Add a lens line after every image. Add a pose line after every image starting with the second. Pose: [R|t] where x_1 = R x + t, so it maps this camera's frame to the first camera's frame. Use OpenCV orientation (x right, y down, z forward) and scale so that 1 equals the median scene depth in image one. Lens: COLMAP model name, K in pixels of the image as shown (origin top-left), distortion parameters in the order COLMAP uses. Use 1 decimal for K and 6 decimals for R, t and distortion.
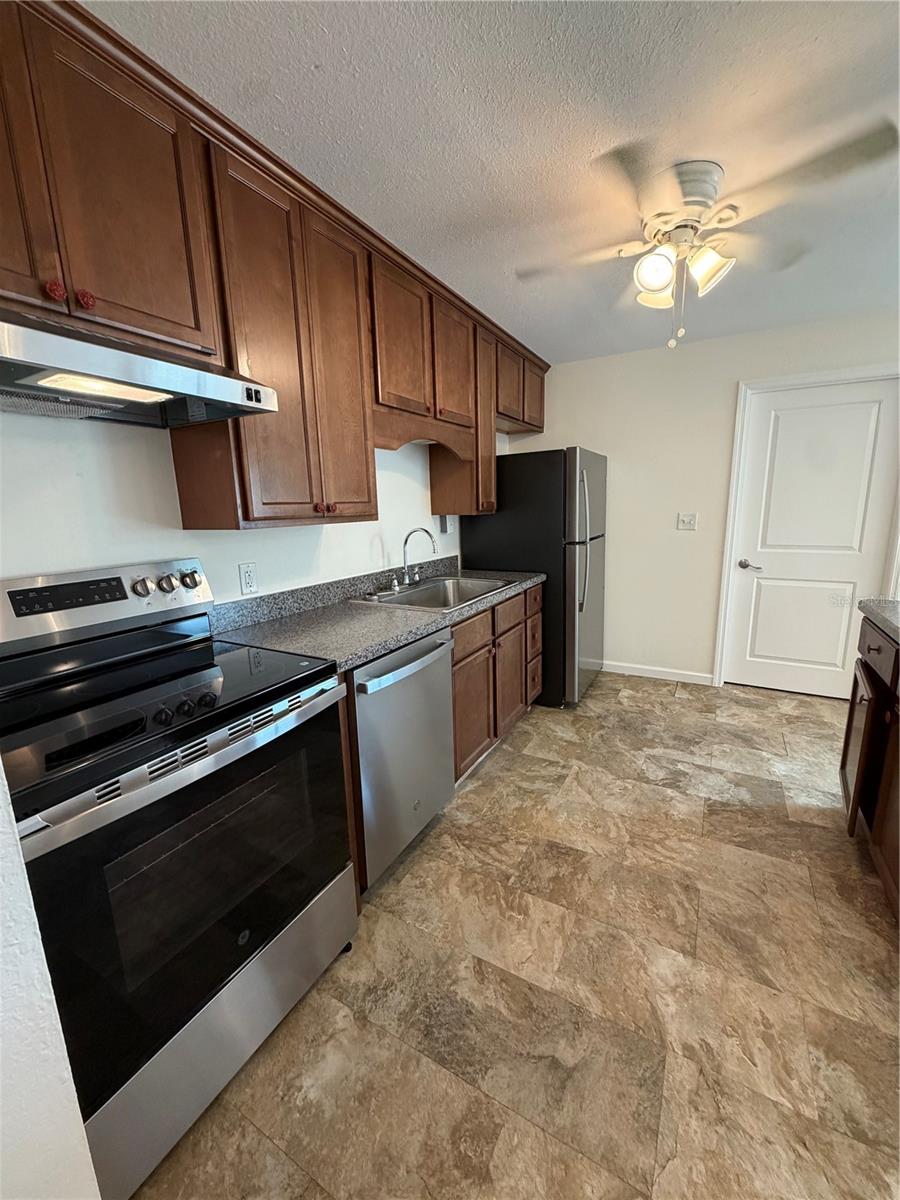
lens RADIAL K [[477.4, 0, 446.5], [0, 477.4, 599.0], [0, 0, 1]] dist [-0.000318, -0.000042]
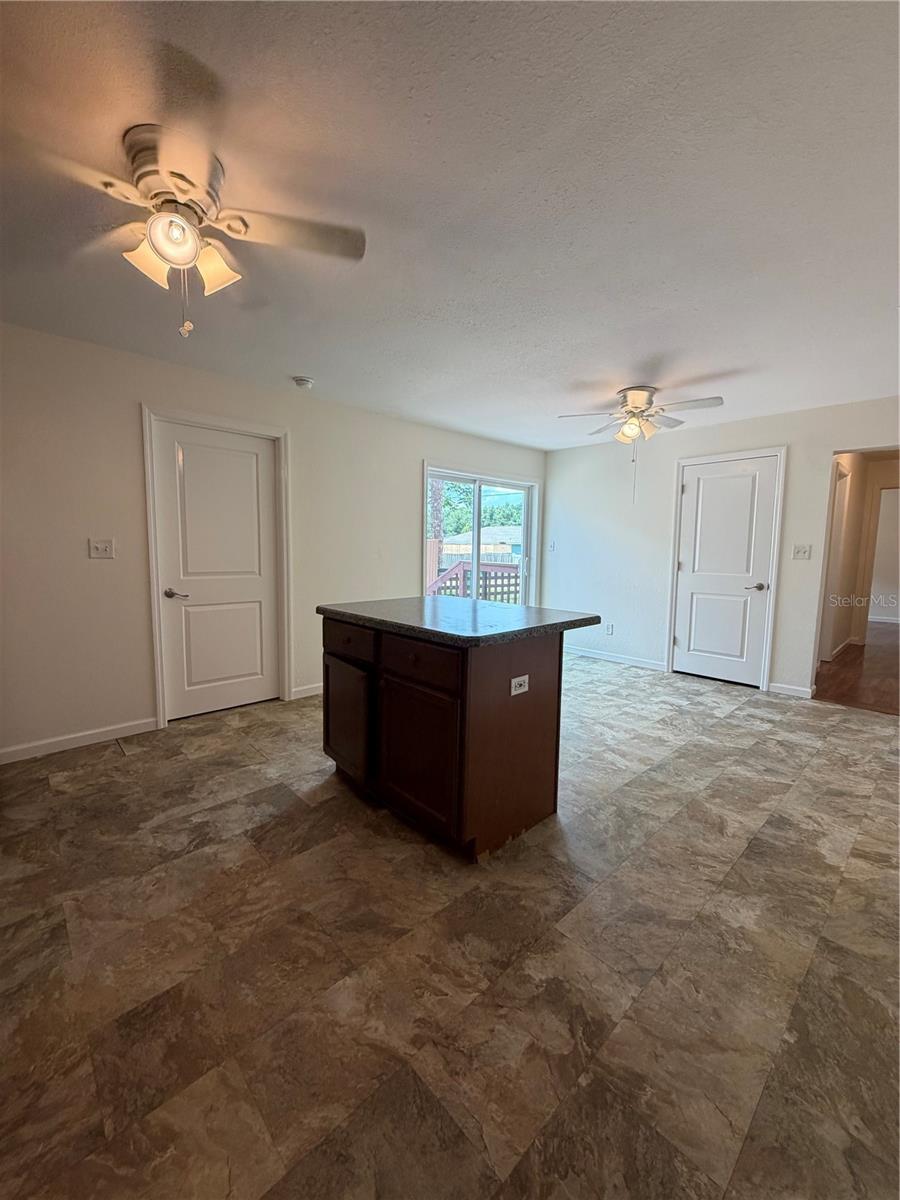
lens RADIAL K [[477.4, 0, 446.5], [0, 477.4, 599.0], [0, 0, 1]] dist [-0.000318, -0.000042]
pose [[0.295268, -0.078391, 0.952193, -0.183511], [0.164065, 0.985984, 0.030297, 0.001197], [-0.941222, 0.147276, 0.303991, 0.251046]]
